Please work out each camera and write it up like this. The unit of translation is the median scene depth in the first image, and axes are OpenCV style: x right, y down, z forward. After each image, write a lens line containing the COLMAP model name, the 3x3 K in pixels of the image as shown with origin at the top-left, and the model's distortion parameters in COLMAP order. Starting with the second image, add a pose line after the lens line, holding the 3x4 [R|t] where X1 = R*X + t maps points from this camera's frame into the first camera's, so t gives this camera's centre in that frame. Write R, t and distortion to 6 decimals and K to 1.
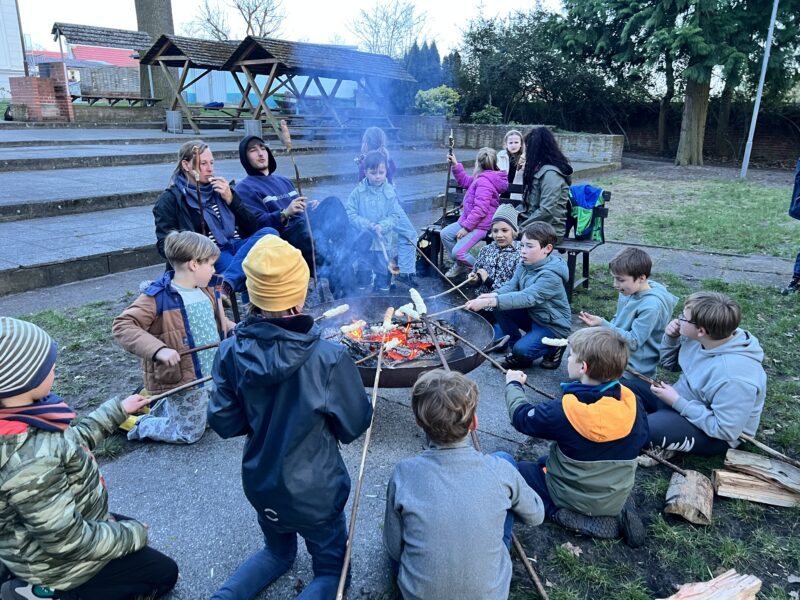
lens RADIAL K [[620.1, 0, 400.0], [0, 620.1, 300.0], [0, 0, 1]] dist [0.004179, -0.008854]
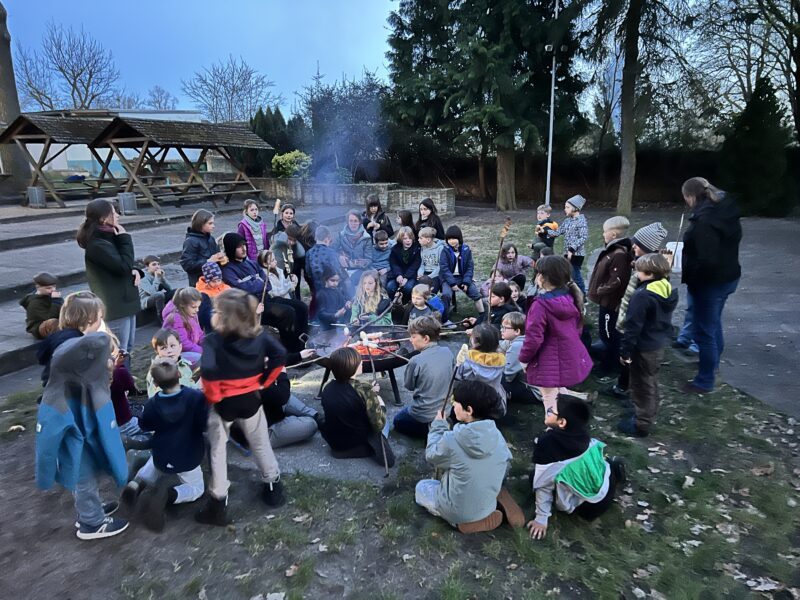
lens RADIAL K [[620.1, 0, 400.0], [0, 620.1, 300.0], [0, 0, 1]] dist [0.004179, -0.008854]
pose [[0.964563, -0.099199, 0.244497, -0.052216], [0.115338, 0.991935, -0.052563, 0.004056], [-0.237310, 0.078900, 0.968224, -0.116166]]
